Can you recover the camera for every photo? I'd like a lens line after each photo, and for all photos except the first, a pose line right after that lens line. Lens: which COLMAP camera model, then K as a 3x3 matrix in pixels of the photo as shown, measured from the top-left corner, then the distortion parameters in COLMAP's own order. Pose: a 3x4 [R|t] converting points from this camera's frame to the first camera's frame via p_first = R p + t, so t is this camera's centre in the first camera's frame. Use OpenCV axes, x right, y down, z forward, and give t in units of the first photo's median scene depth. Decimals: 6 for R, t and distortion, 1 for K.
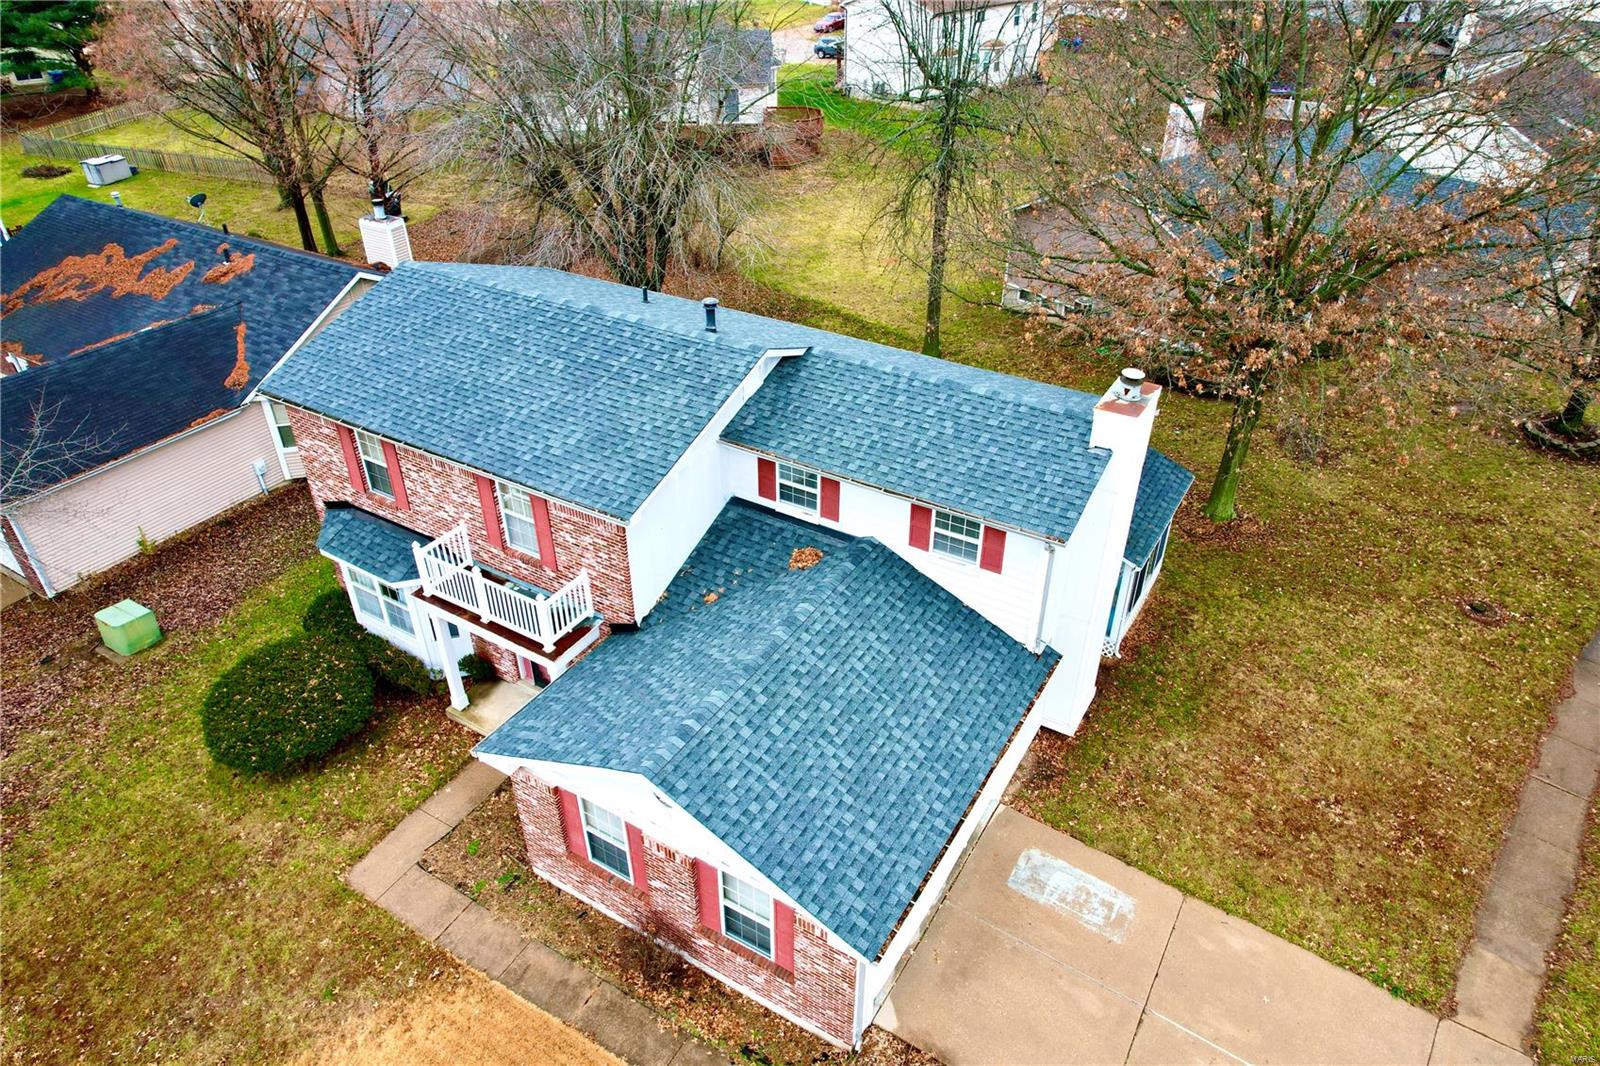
lens RADIAL K [[1016.3, 0, 800.0], [0, 1016.3, 533.0], [0, 0, 1]] dist [-0.042993, 0.001908]
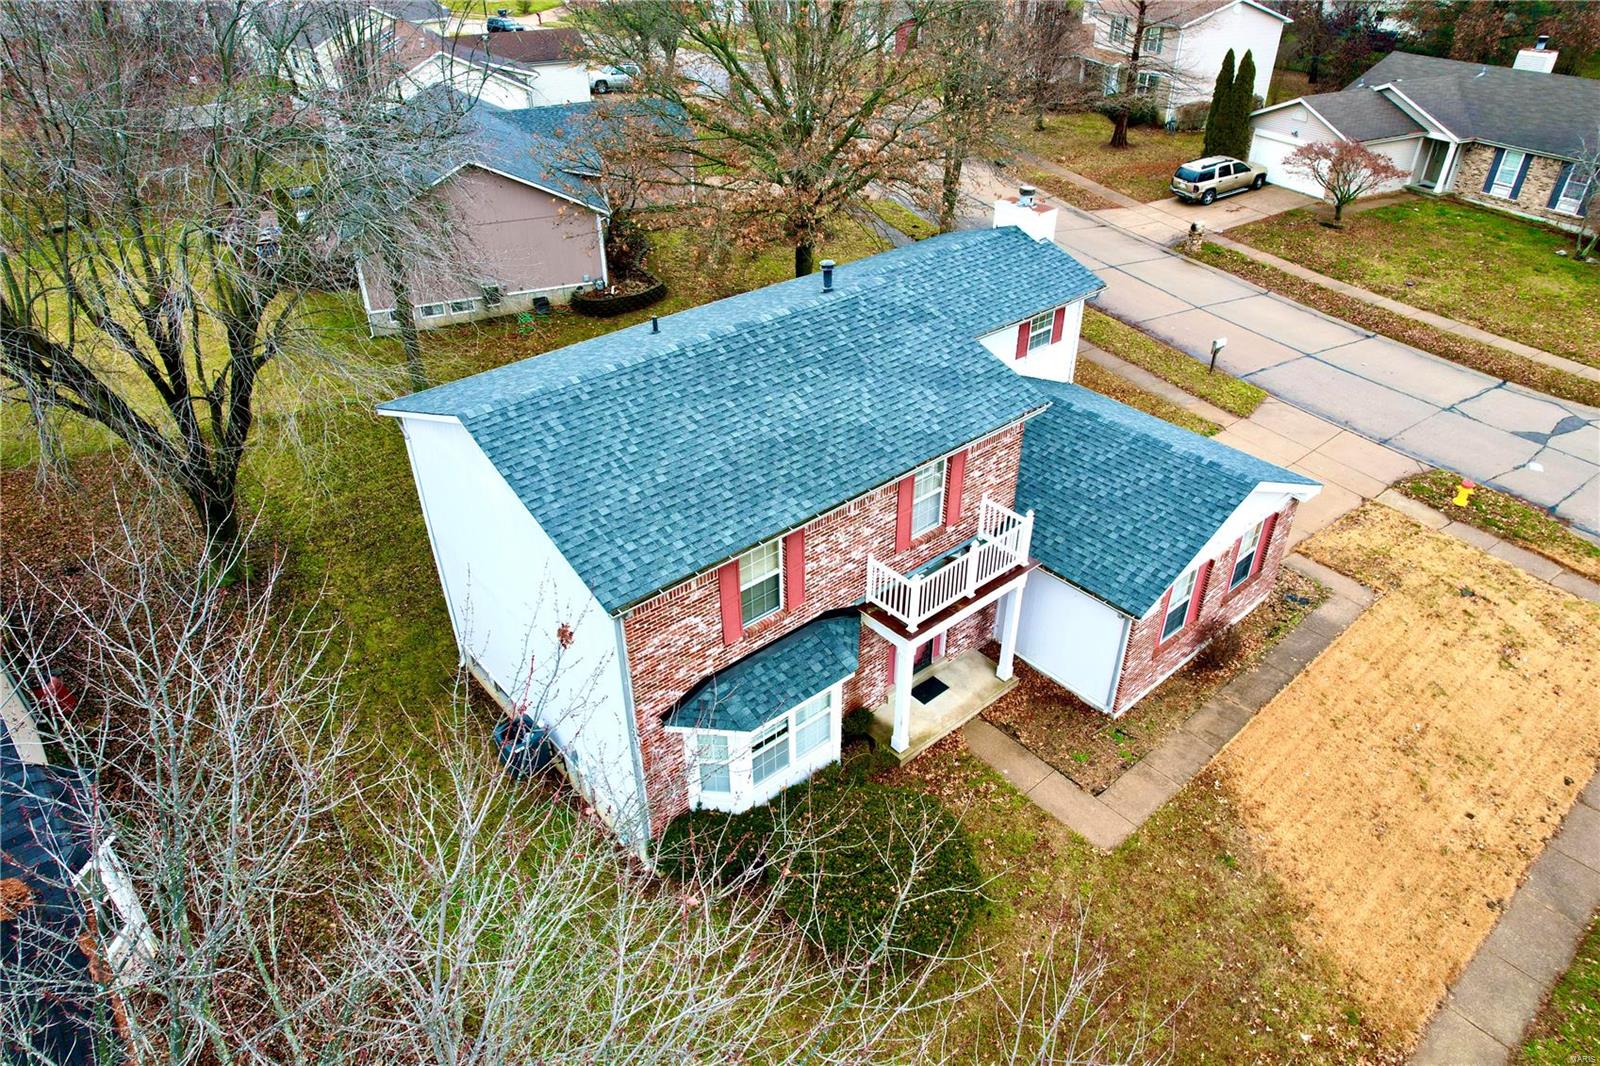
lens RADIAL K [[1016.3, 0, 800.0], [0, 1016.3, 533.0], [0, 0, 1]] dist [-0.042993, 0.001908]
pose [[0.309222, -0.525693, 0.792483, -1.164524], [0.531950, 0.786374, 0.314077, -0.380992], [-0.788296, 0.324442, 0.522807, 0.602228]]
